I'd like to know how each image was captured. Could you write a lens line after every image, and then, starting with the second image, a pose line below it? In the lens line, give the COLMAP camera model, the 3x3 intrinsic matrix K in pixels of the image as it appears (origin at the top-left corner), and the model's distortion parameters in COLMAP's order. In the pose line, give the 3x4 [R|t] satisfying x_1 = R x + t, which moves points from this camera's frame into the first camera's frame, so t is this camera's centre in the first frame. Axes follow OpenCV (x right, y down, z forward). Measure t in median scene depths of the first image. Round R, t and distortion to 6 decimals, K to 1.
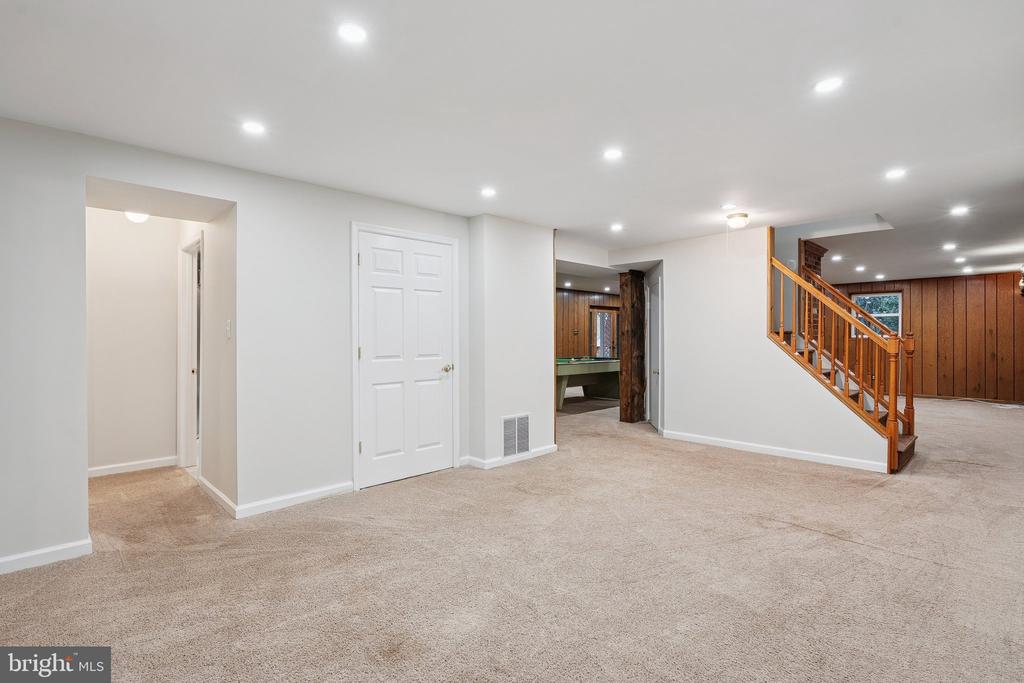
lens RADIAL K [[488.4, 0, 518.7], [0, 488.4, 336.7], [0, 0, 1]] dist [-0.001858, -0.000650]
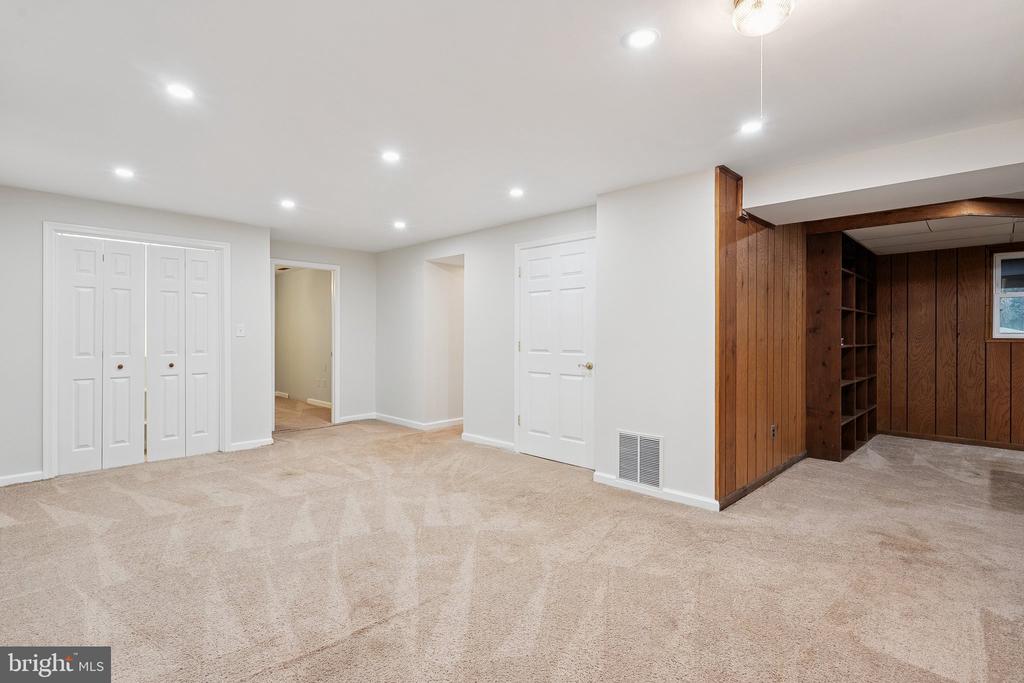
lens RADIAL K [[488.4, 0, 510.6], [0, 488.4, 337.5], [0, 0, 1]] dist [-0.001858, -0.000650]
pose [[0.022492, 0.014644, -0.999640, 0.797566], [0.002546, 0.999889, 0.014705, -0.006119], [0.999744, -0.002876, 0.022452, 0.798166]]
